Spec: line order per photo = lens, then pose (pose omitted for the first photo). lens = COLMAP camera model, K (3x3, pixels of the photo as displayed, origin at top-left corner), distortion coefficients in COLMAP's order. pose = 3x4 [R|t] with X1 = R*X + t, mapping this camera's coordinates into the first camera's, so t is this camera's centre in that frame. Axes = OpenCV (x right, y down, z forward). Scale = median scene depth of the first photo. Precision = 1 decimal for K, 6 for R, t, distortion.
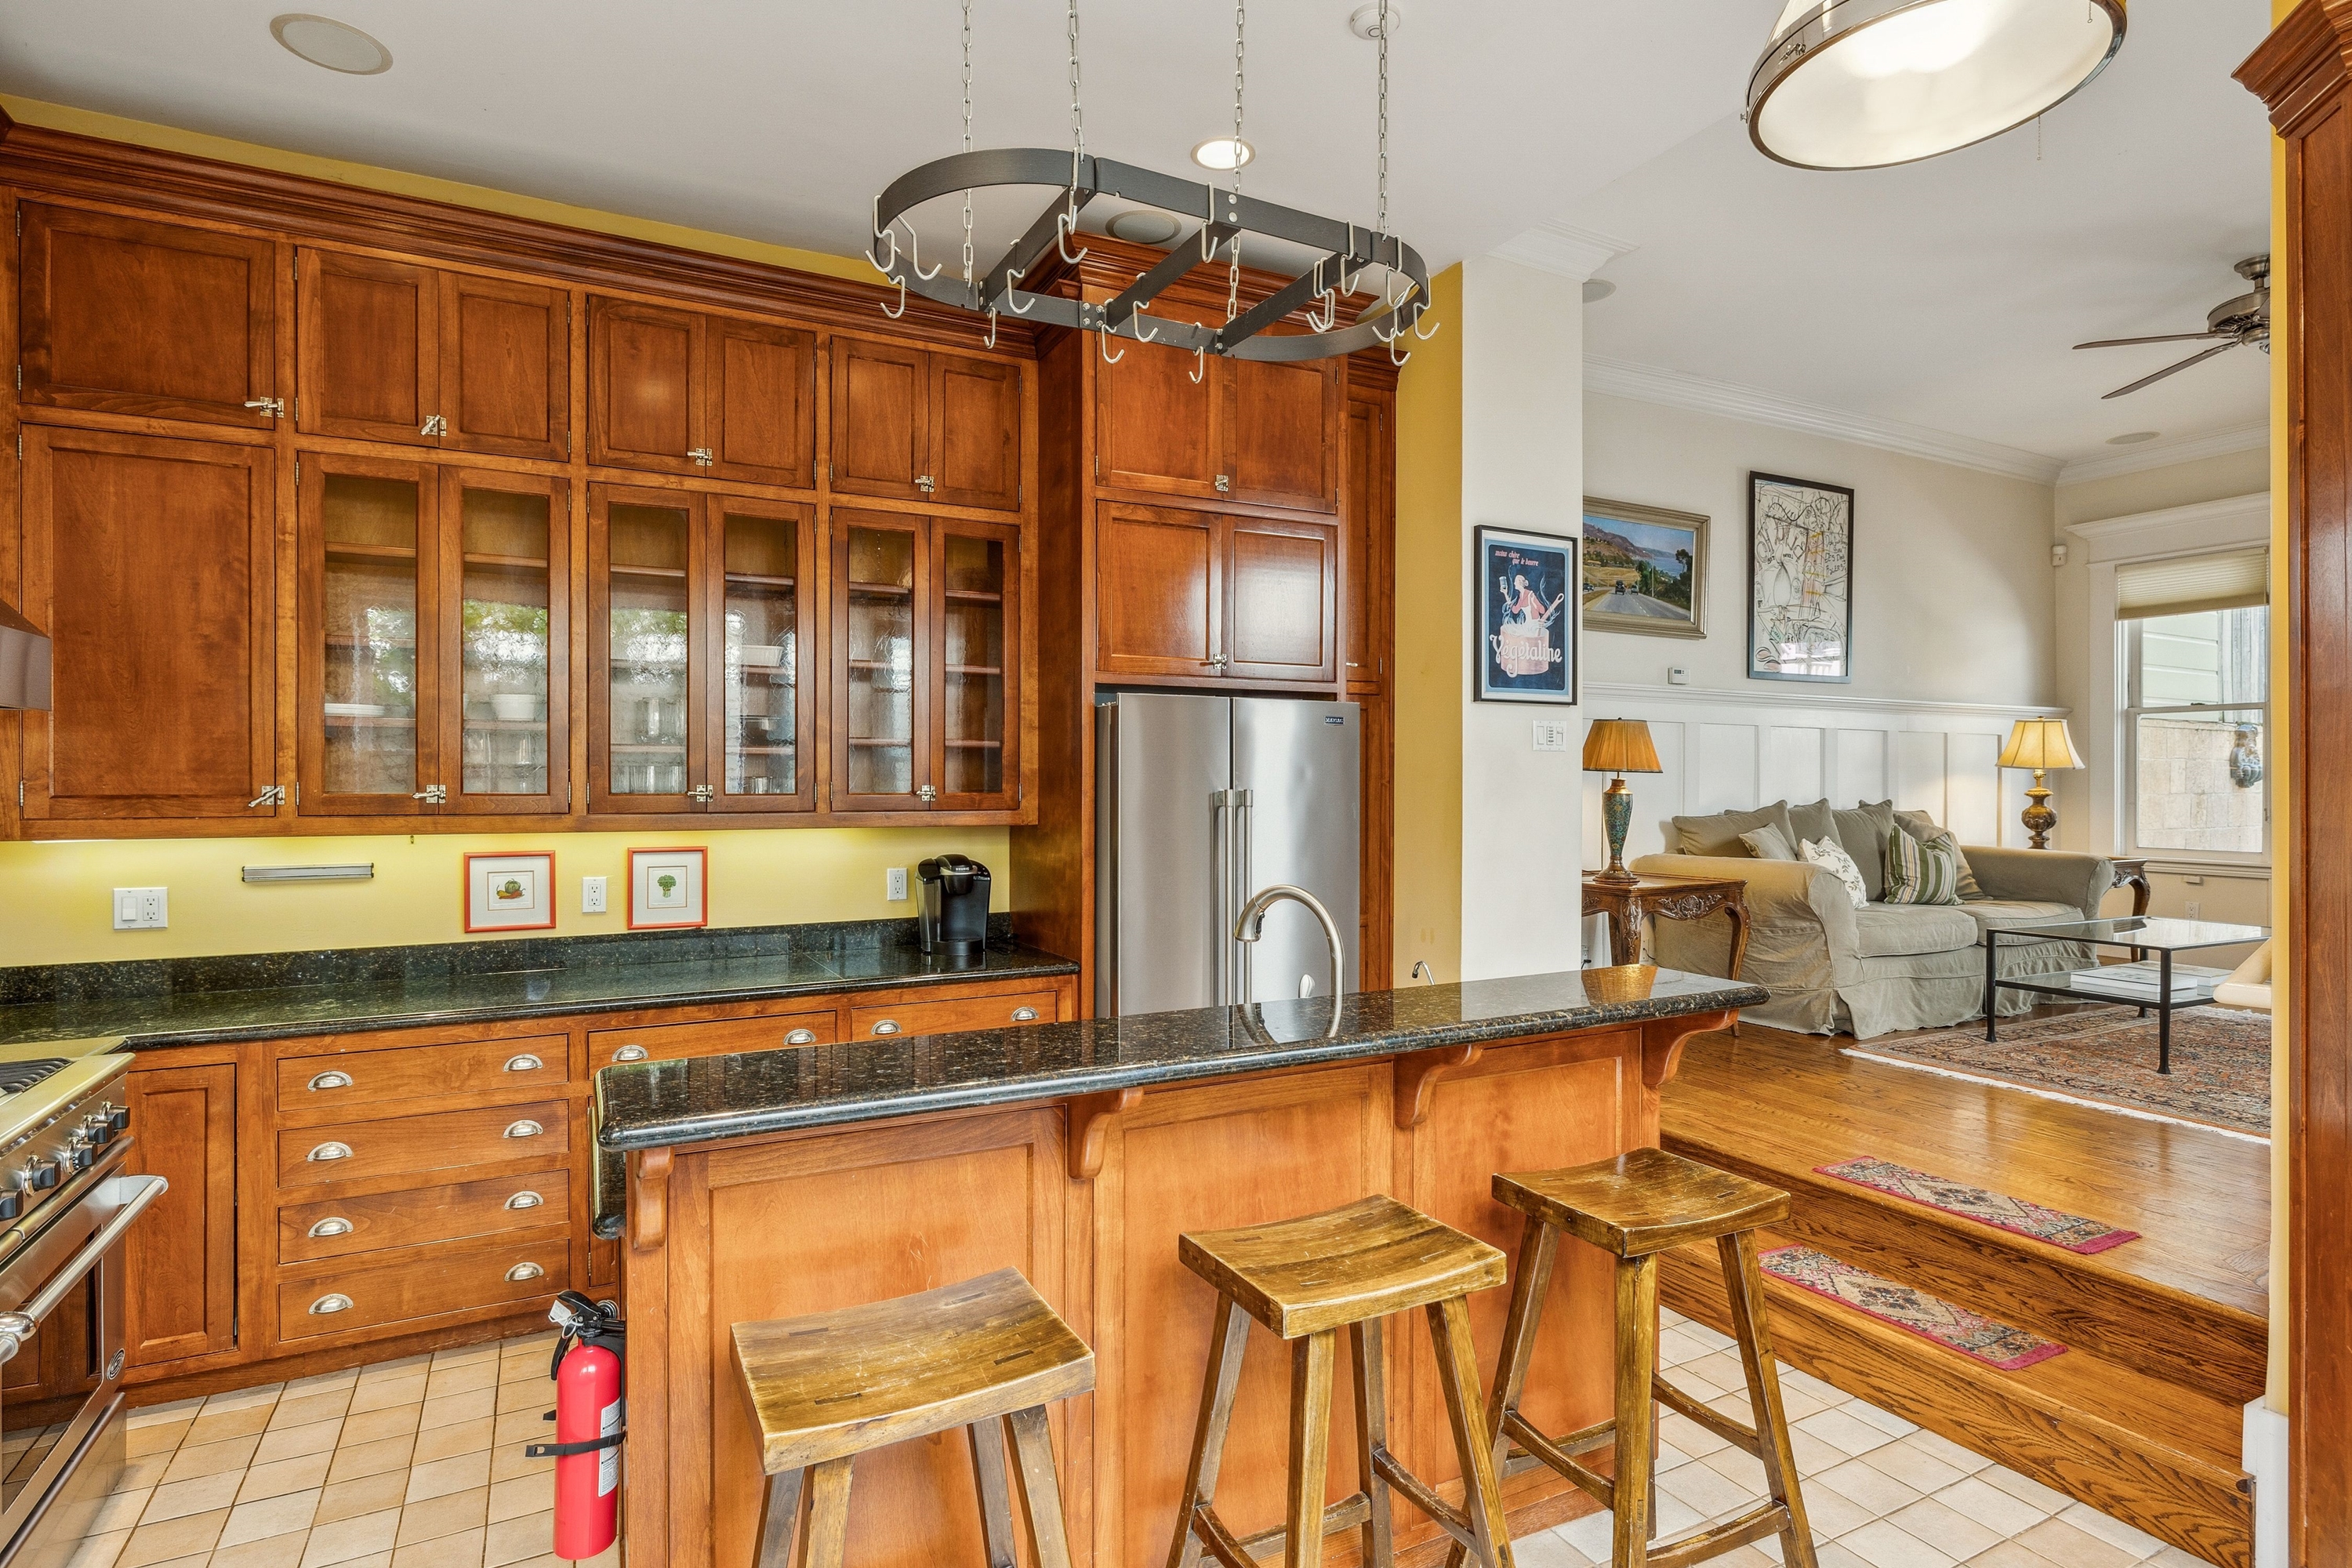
lens RADIAL K [[1183.3, 0, 1170.8], [0, 1183.3, 784.0], [0, 0, 1]] dist [-0.008918, 0.002197]
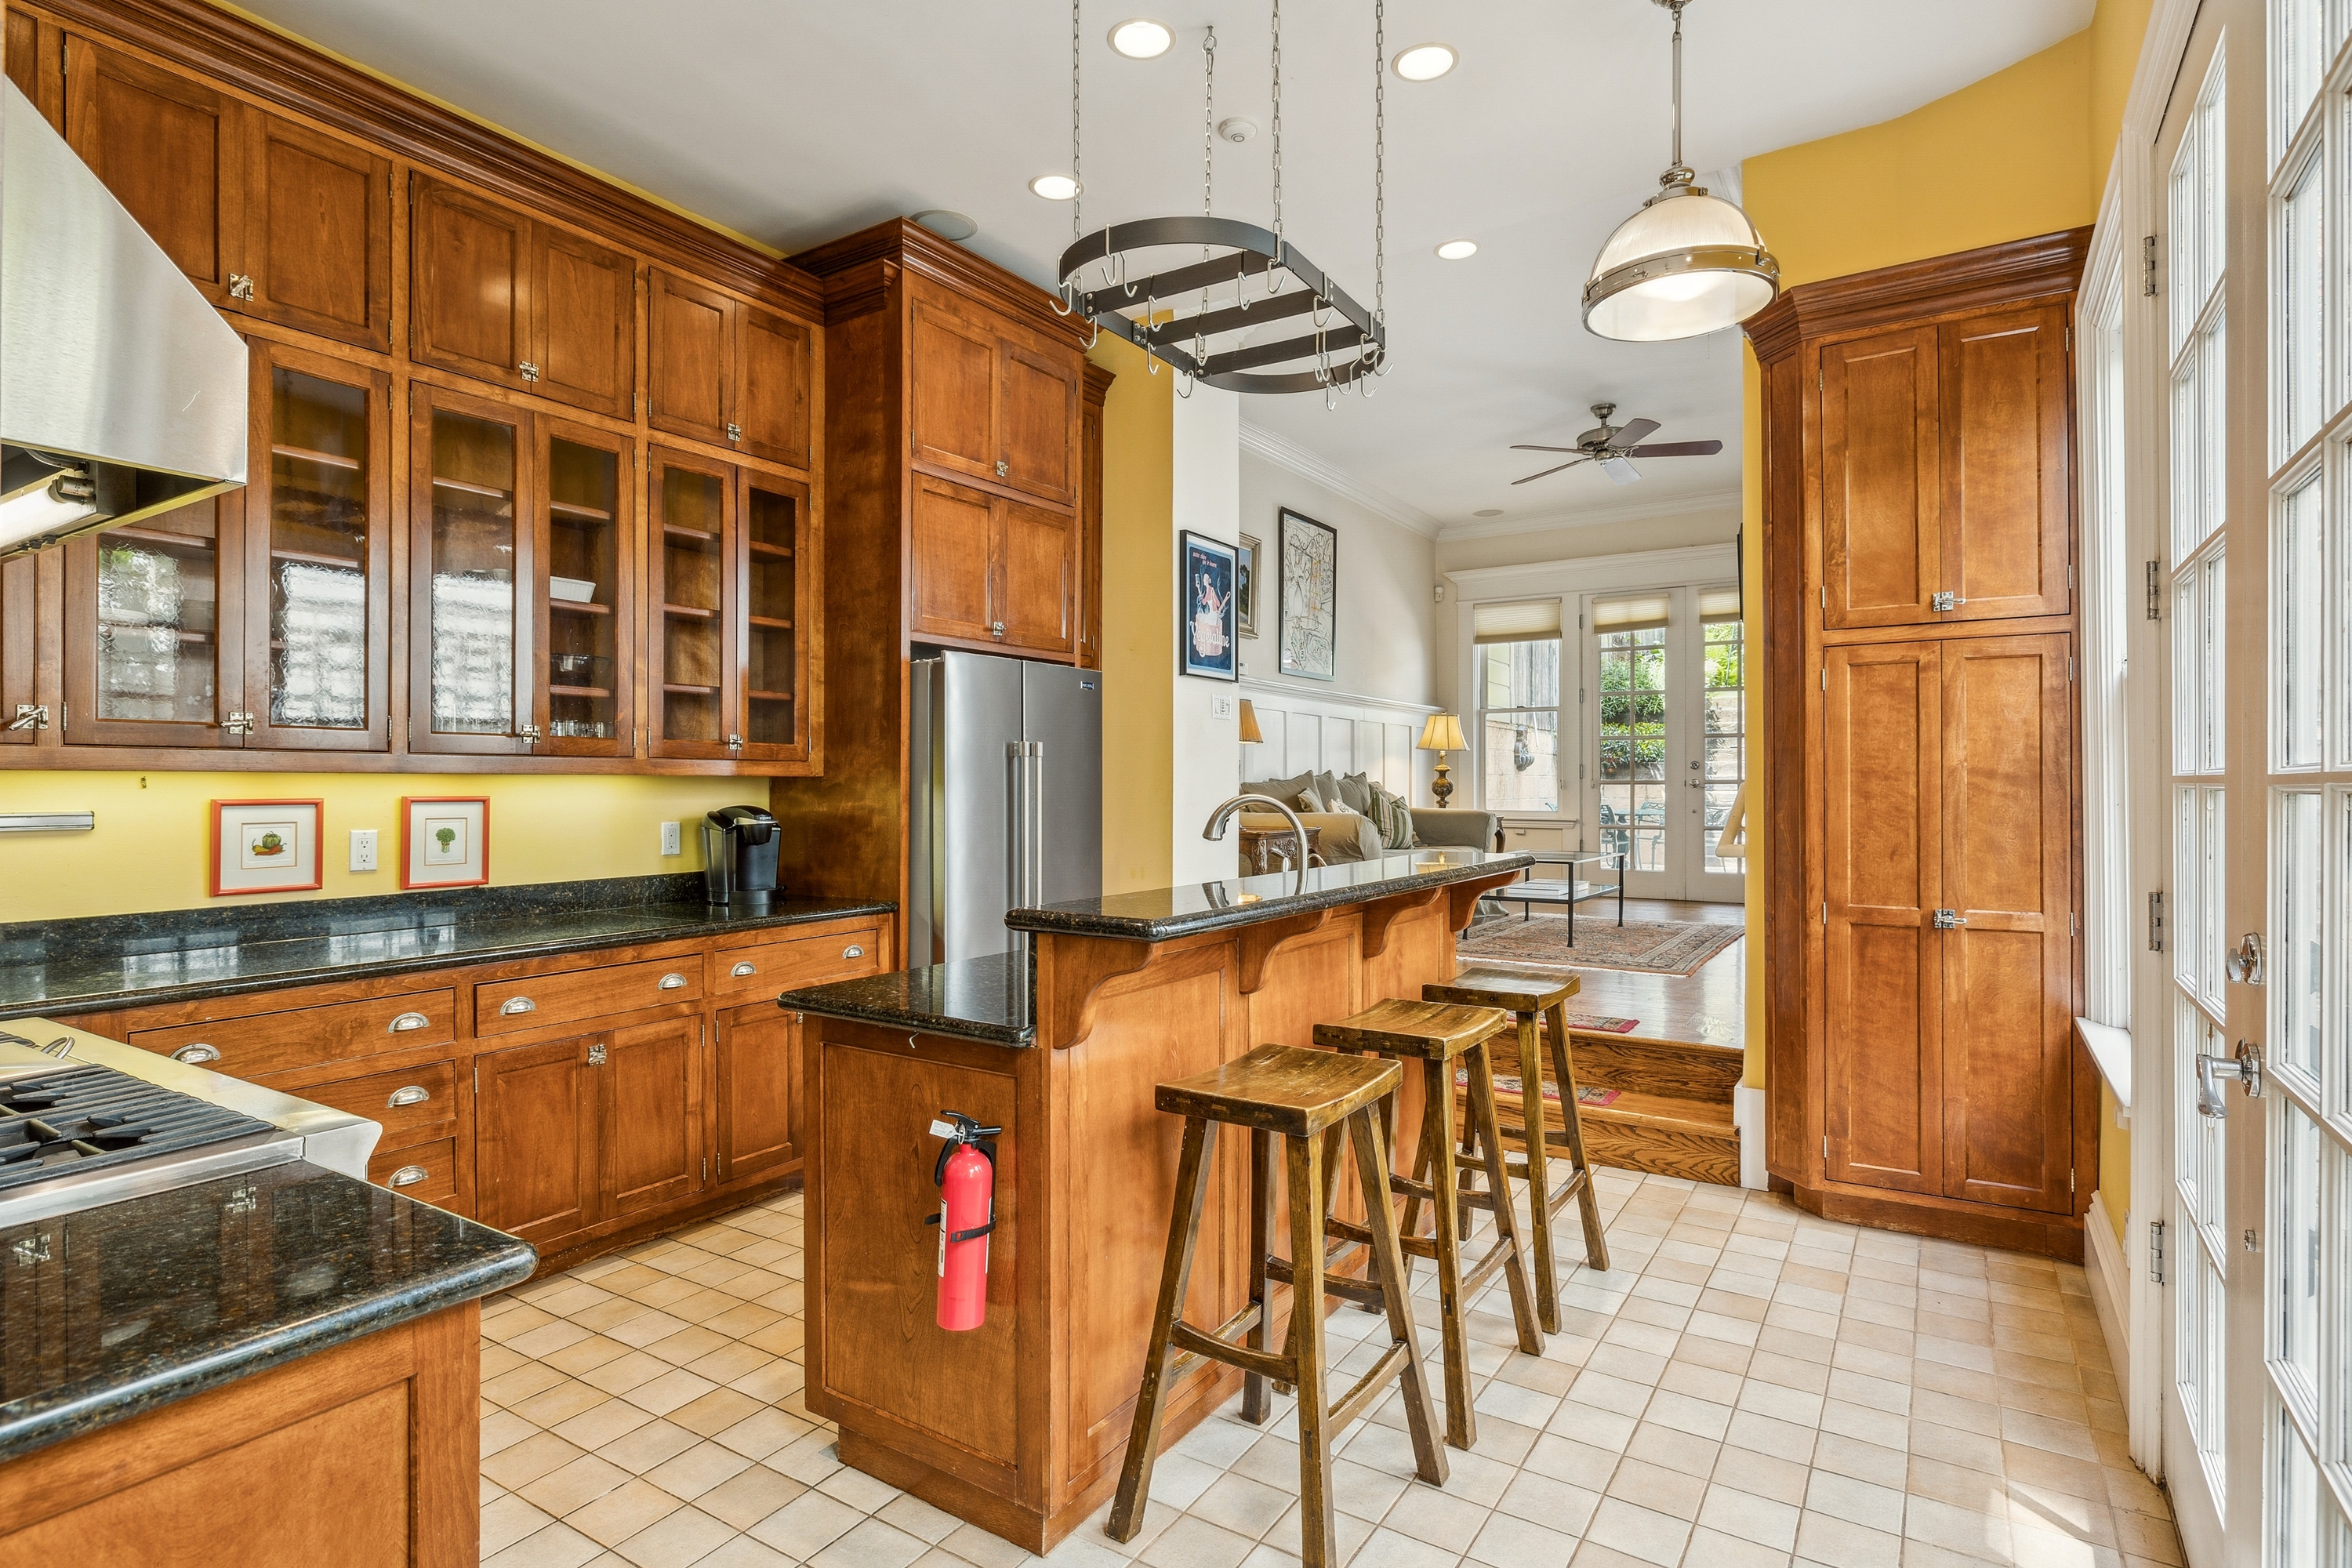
lens RADIAL K [[1183.3, 0, 1209.0], [0, 1183.3, 780.5], [0, 0, 1]] dist [-0.008918, 0.002197]
pose [[0.861523, -0.003660, 0.507705, -0.386770], [0.004752, 0.999988, -0.000856, 0.045351], [-0.507696, 0.003150, 0.861531, -0.065226]]
